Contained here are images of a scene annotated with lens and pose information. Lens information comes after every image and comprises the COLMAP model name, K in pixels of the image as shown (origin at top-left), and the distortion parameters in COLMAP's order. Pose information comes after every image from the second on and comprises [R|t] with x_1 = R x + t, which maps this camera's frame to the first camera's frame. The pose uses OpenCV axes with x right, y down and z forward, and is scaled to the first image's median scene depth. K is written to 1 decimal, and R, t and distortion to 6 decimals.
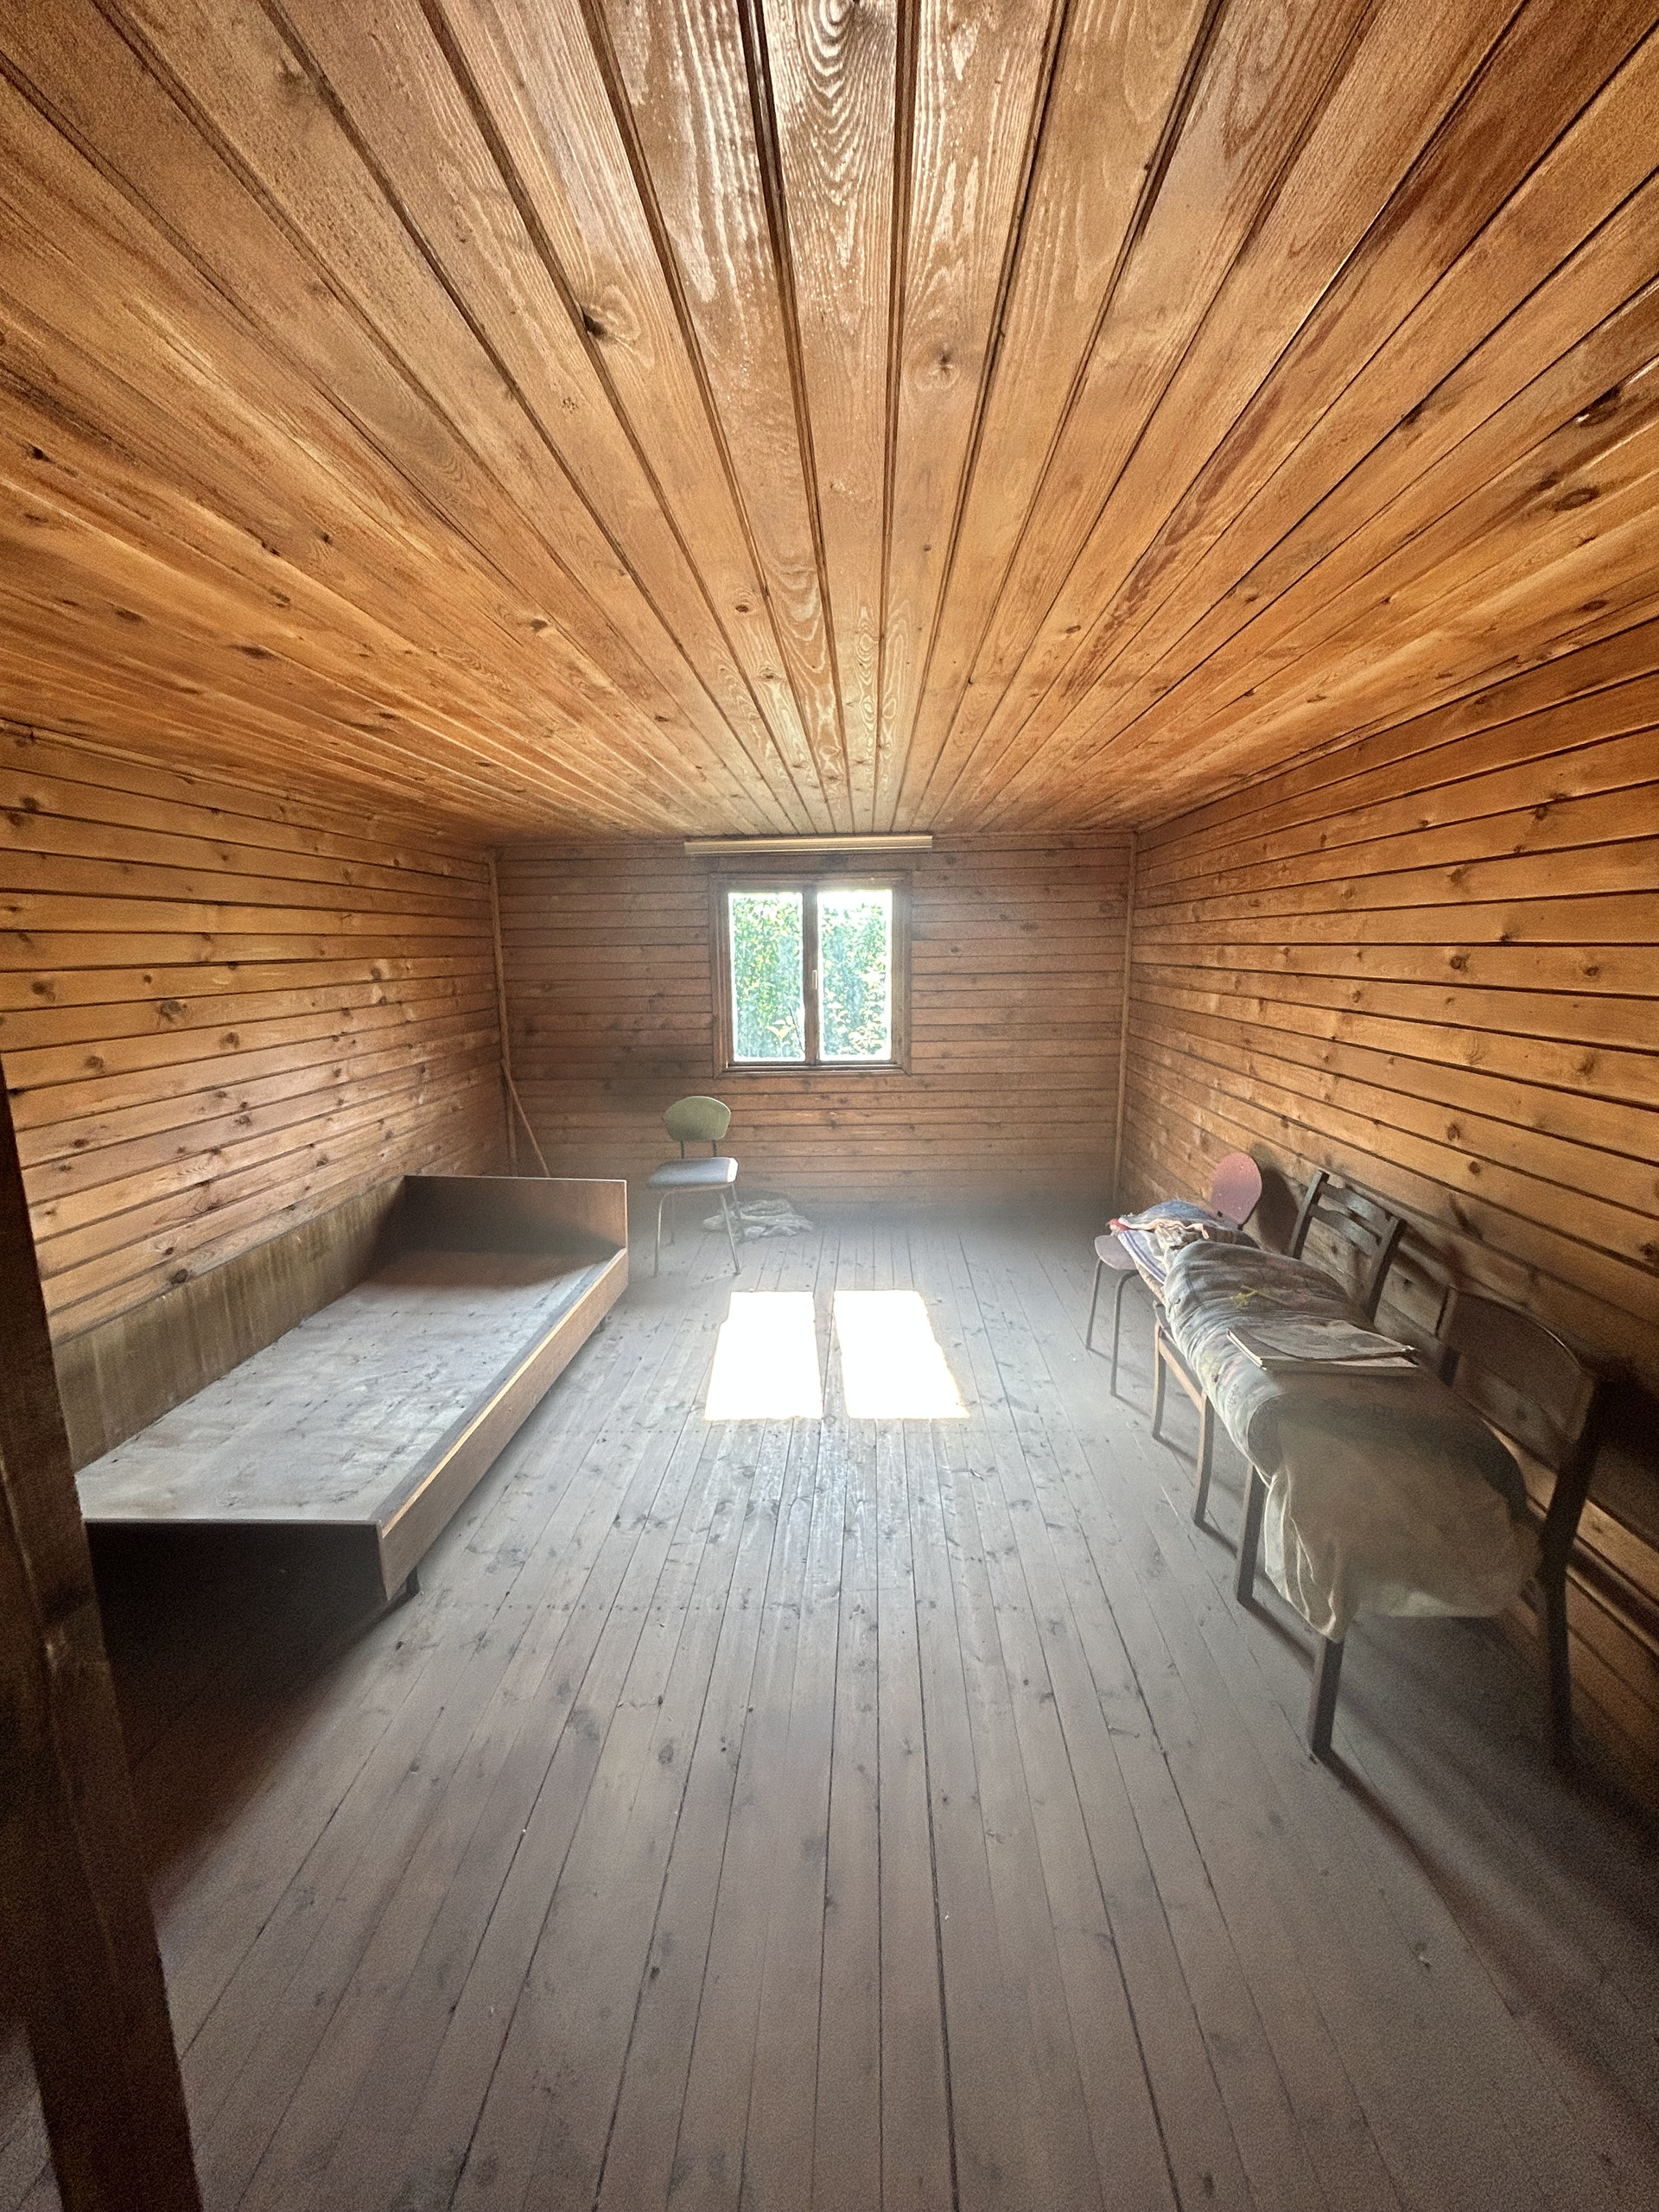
lens RADIAL K [[890.7, 0, 839.5], [0, 890.7, 1102.9], [0, 0, 1]] dist [0.002819, 0.000276]
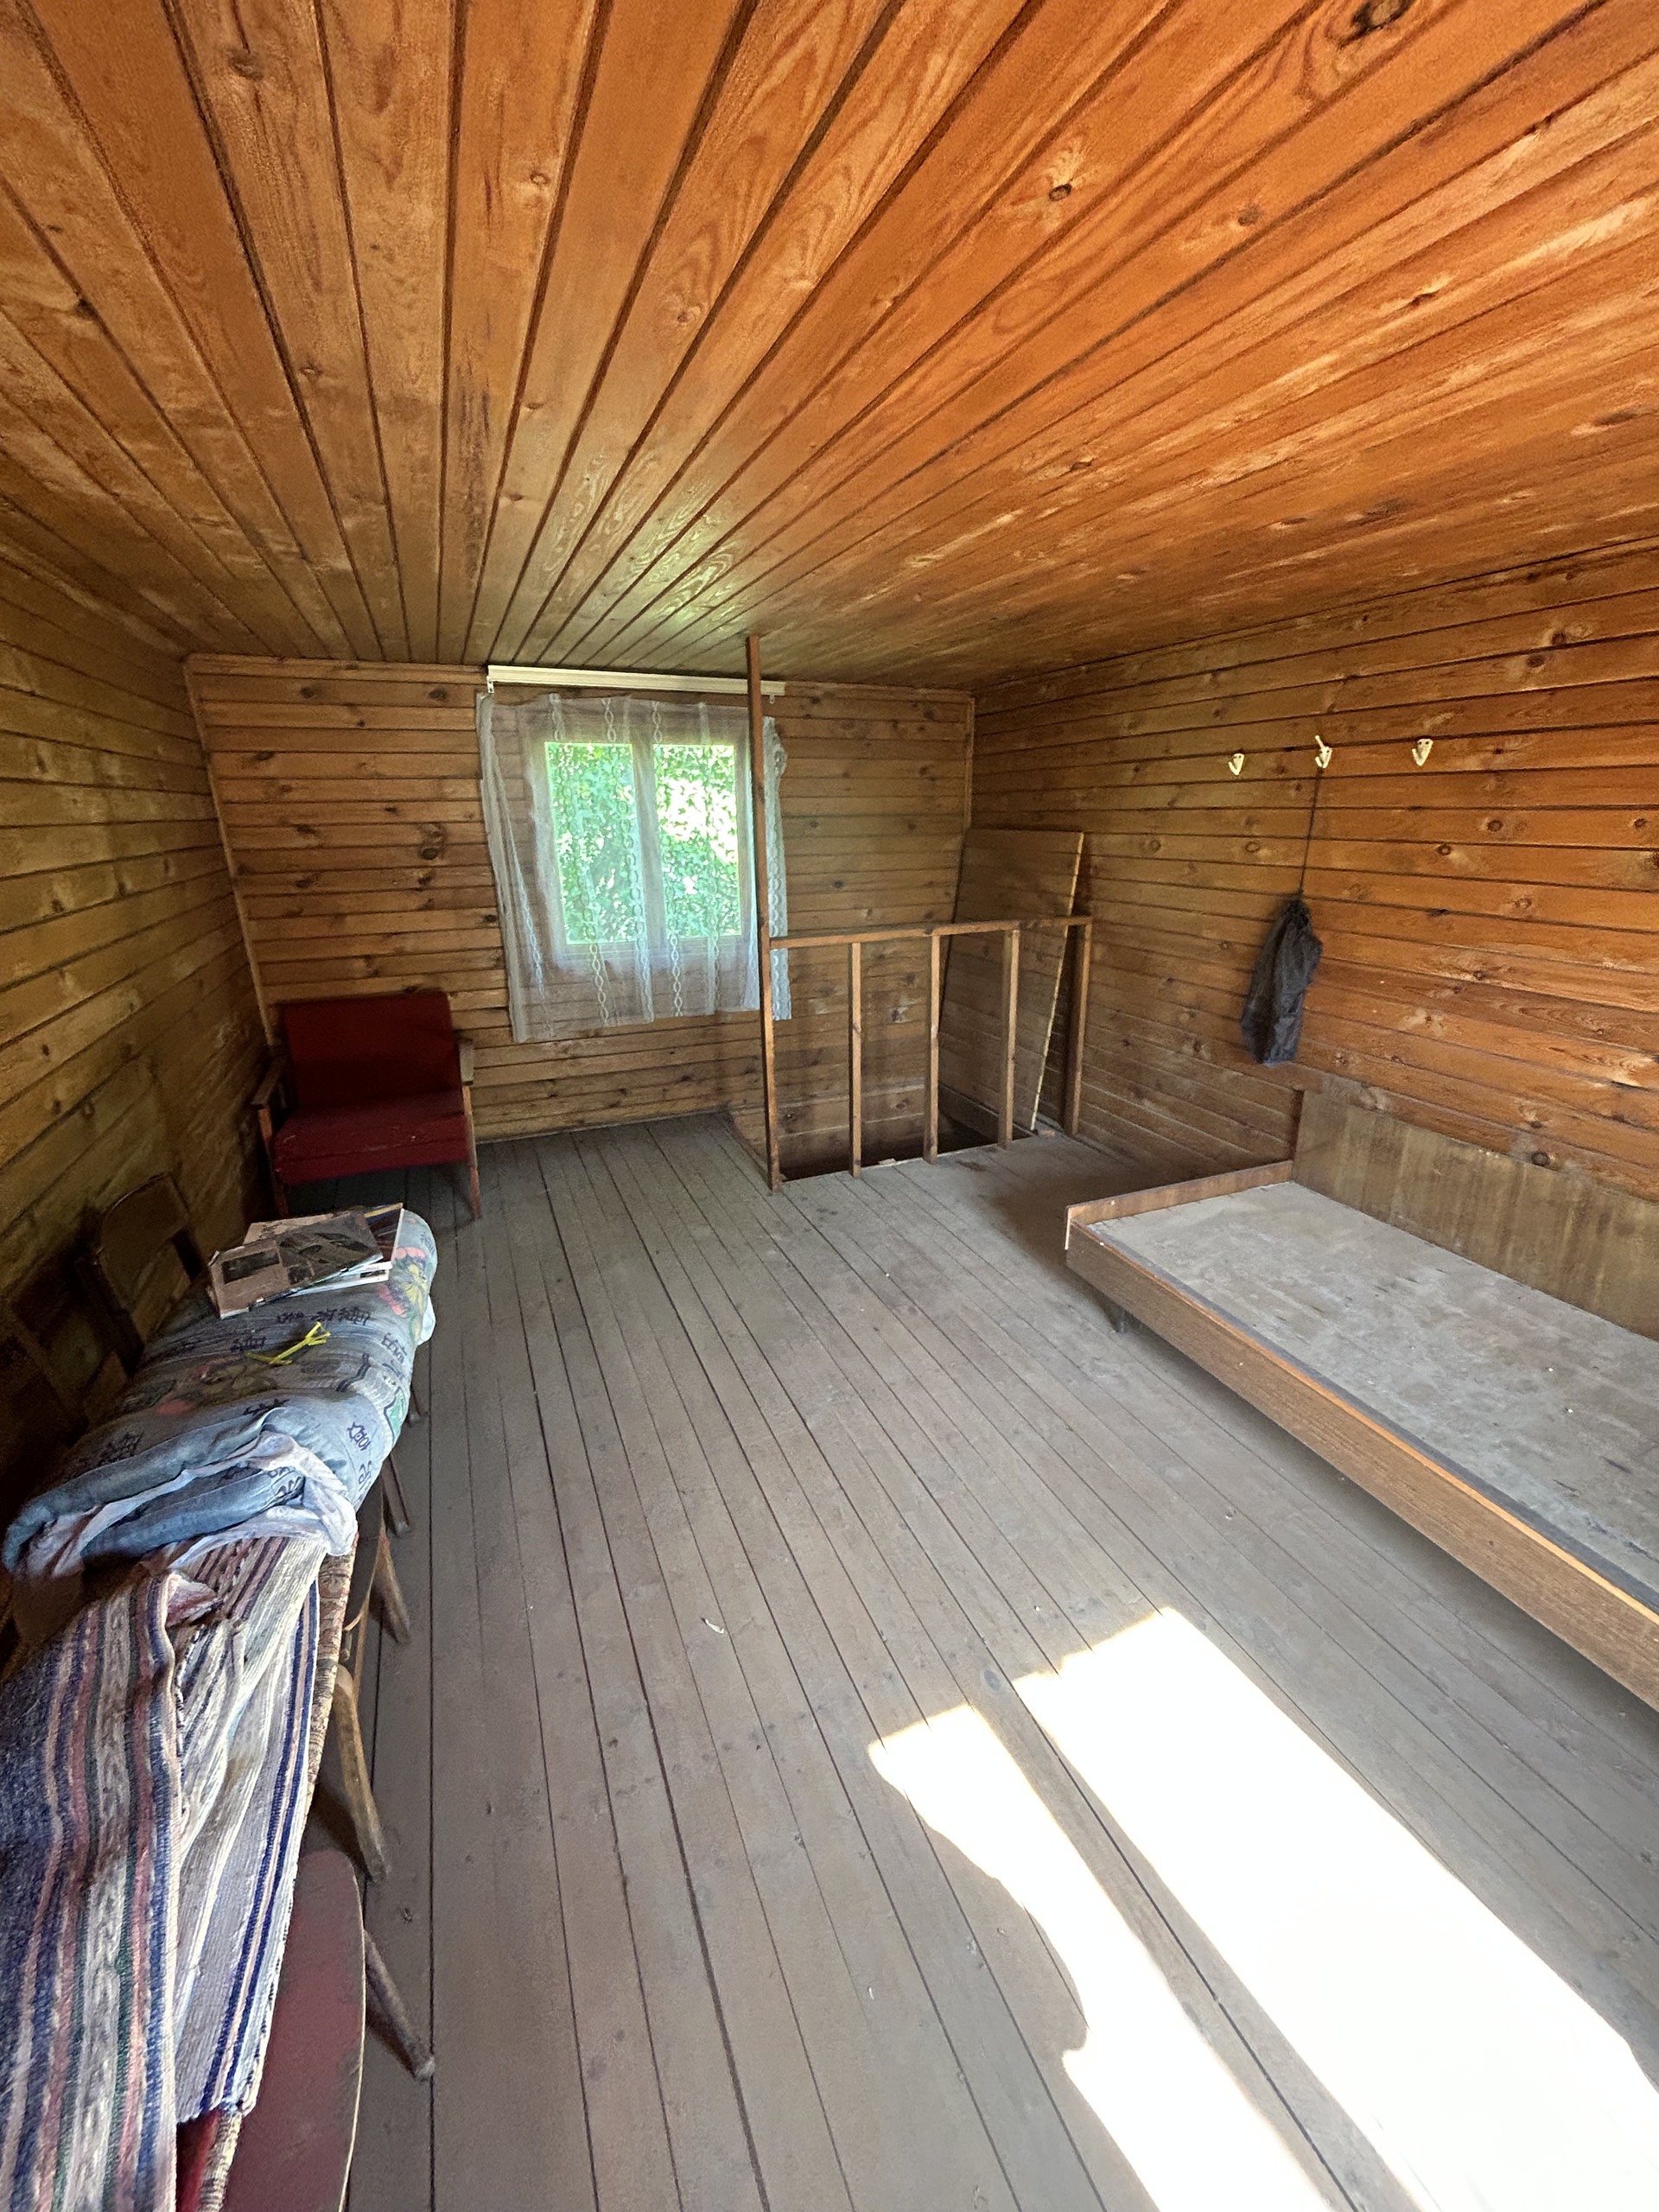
lens RADIAL K [[890.7, 0, 839.5], [0, 890.7, 1102.9], [0, 0, 1]] dist [0.002819, 0.000276]
pose [[-0.904364, 0.150112, -0.399489, 0.329923], [-0.059292, 0.882820, 0.465953, -0.293716], [0.422622, 0.445078, -0.789491, 1.693758]]
